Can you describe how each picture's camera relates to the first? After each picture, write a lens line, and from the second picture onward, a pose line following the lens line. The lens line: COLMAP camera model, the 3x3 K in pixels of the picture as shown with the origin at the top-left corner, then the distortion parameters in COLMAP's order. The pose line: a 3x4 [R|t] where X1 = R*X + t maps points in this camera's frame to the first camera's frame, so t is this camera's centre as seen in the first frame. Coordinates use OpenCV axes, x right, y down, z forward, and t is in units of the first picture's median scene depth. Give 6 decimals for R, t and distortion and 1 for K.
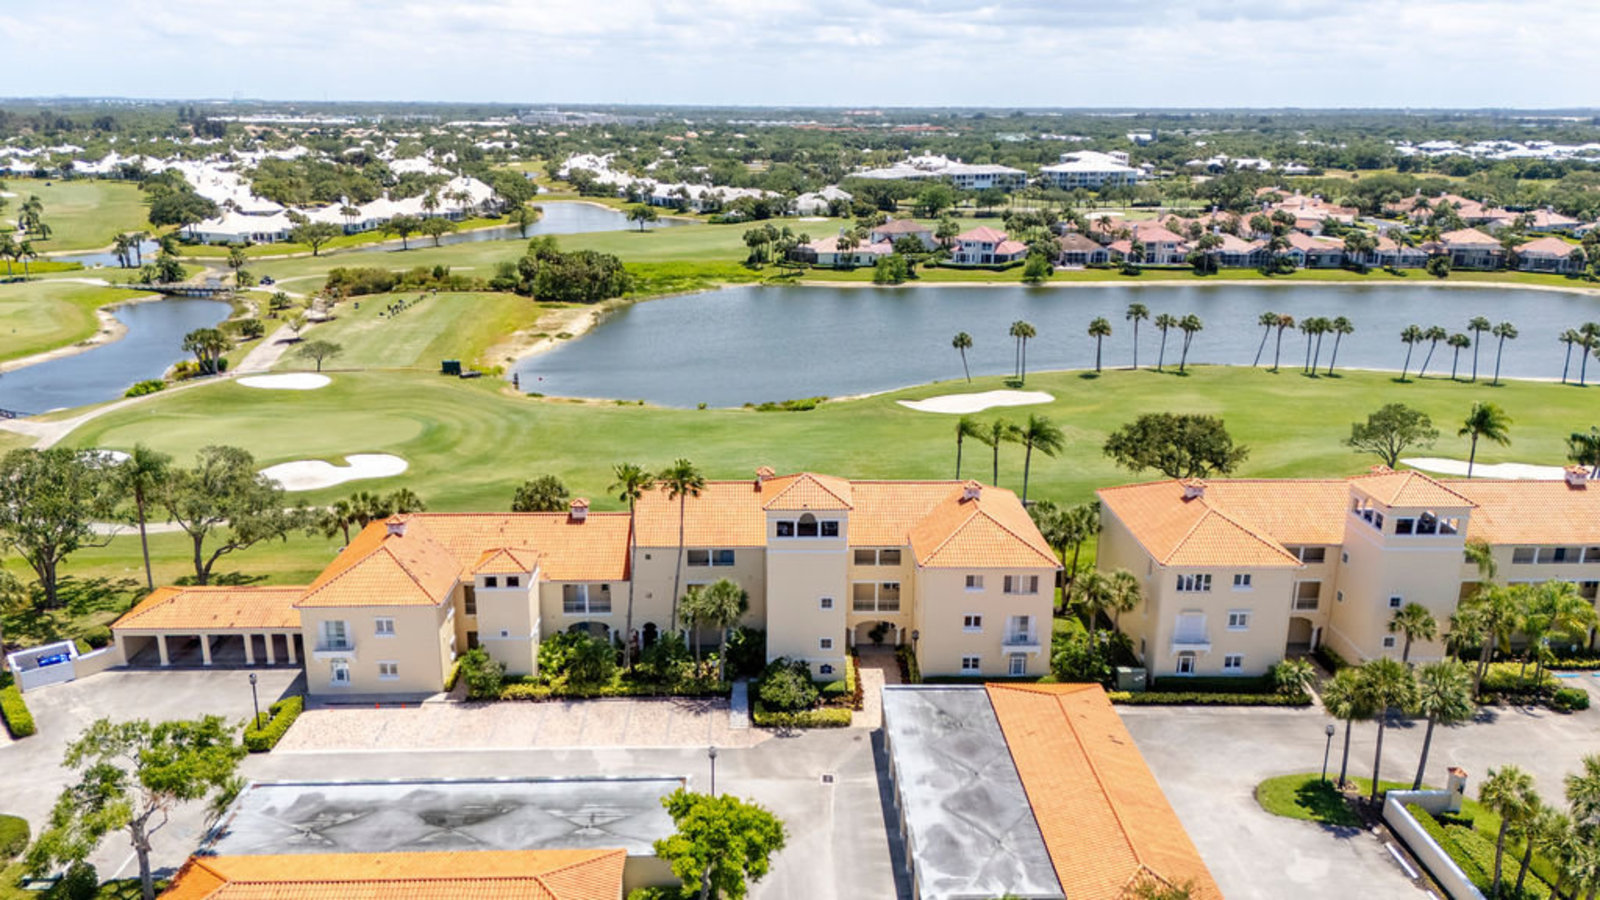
lens RADIAL K [[1125.8, 0, 800.0], [0, 1125.8, 450.0], [0, 0, 1]] dist [0.113400, -0.136339]
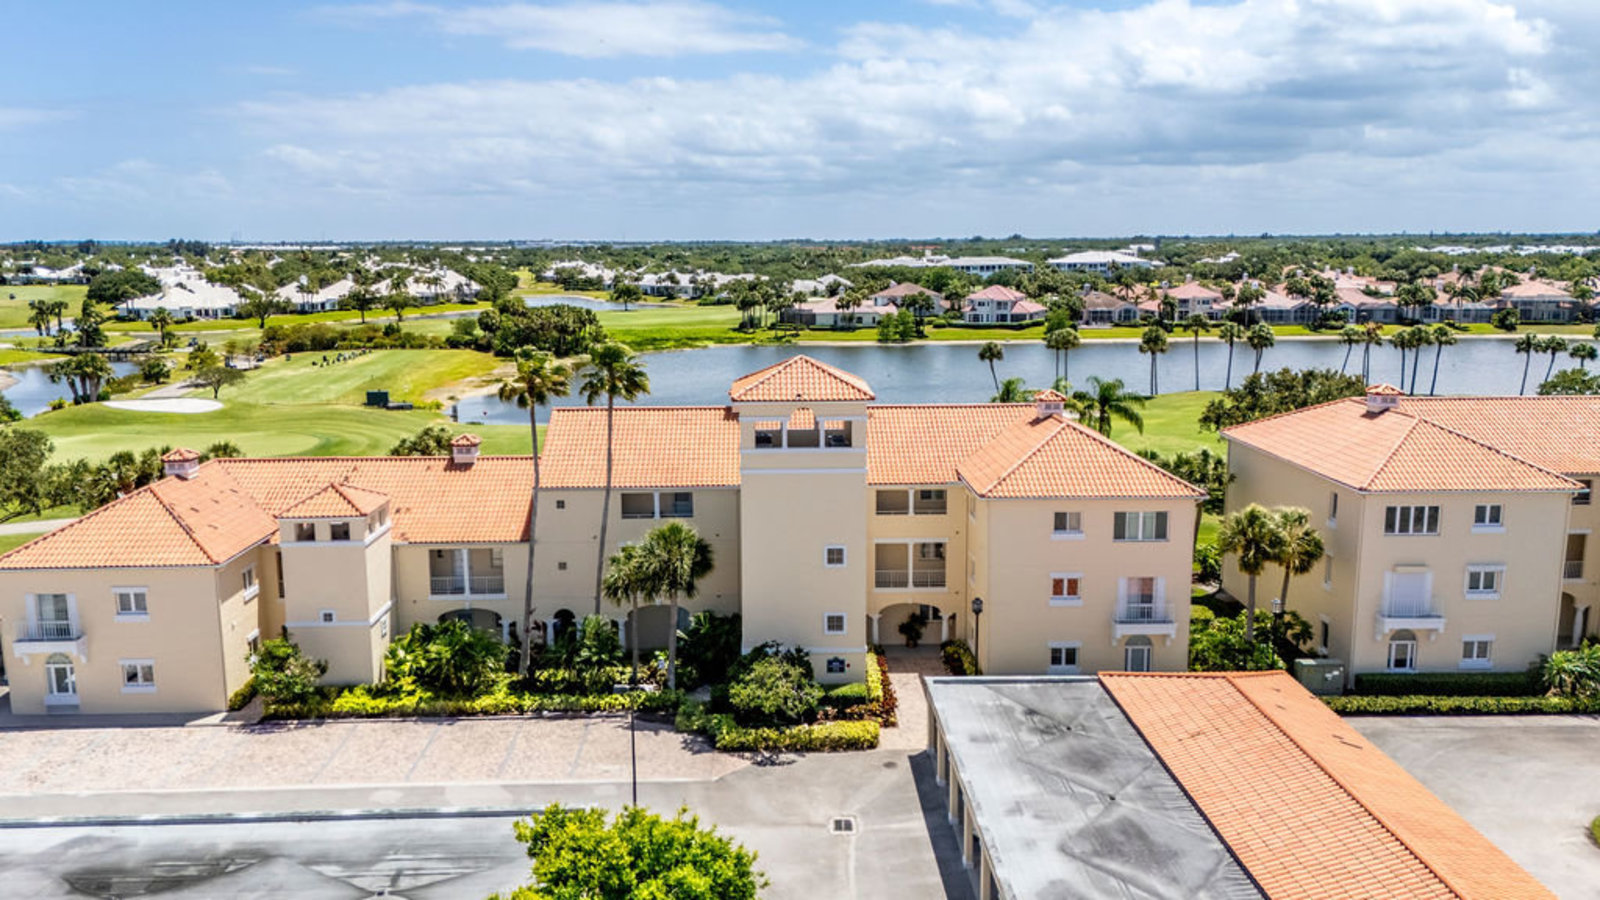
lens RADIAL K [[1172.2, 0, 800.0], [0, 1172.2, 450.0], [0, 0, 1]] dist [0.094718, -0.098646]
pose [[0.999923, -0.012381, 0.001035, 0.003641], [0.012421, 0.994257, -0.106297, 0.135431], [0.000287, 0.106302, 0.994334, 0.314334]]
